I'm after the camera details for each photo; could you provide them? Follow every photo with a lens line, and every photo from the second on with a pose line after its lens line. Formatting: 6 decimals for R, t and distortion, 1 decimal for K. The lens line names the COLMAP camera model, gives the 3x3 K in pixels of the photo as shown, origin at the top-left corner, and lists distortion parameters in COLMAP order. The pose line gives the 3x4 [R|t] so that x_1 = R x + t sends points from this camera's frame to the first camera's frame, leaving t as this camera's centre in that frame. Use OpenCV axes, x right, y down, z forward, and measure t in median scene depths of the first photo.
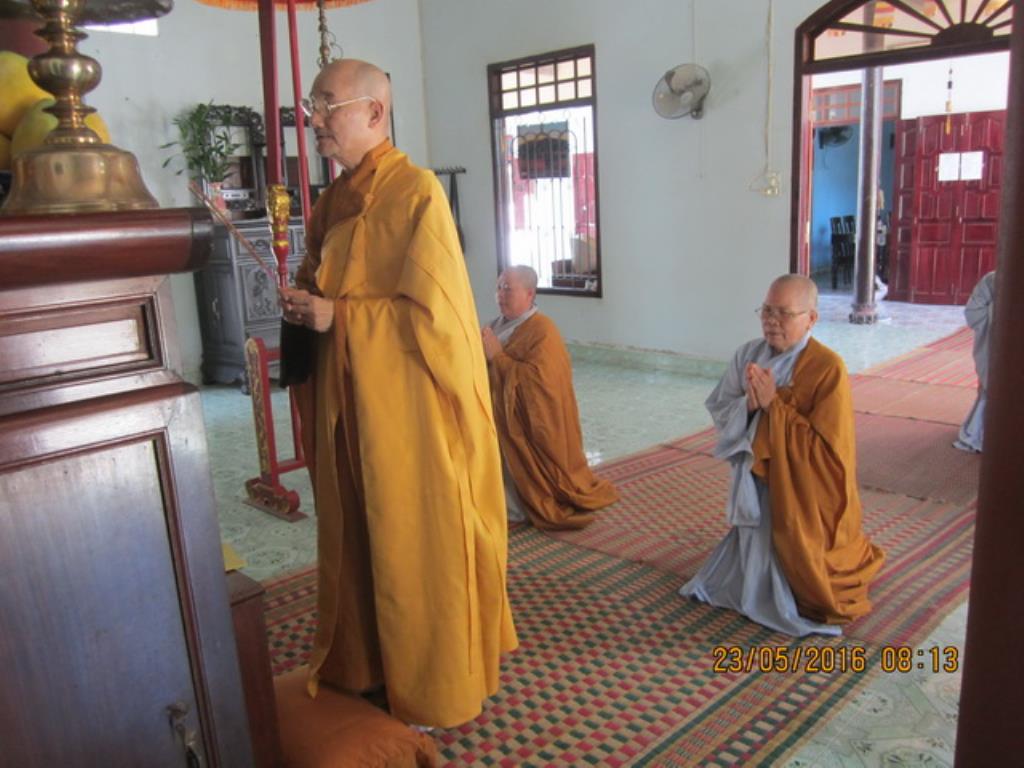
lens RADIAL K [[845.5, 0, 513.8], [0, 845.5, 383.4], [0, 0, 1]] dist [-0.049134, 0.014903]
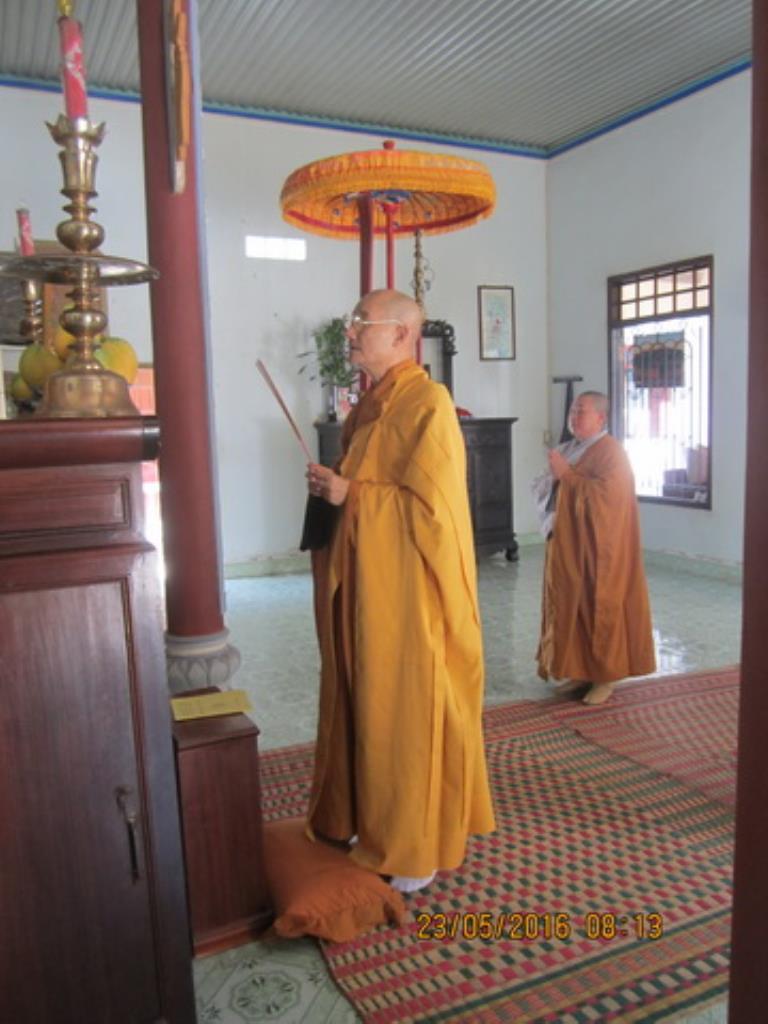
lens RADIAL K [[845.5, 0, 384.3], [0, 845.5, 511.7], [0, 0, 1]] dist [-0.049134, 0.014903]
pose [[0.946341, 0.055164, -0.318428, 0.106857], [-0.082867, 0.993801, -0.074108, 0.004976], [0.312366, 0.096519, 0.945046, -0.045377]]
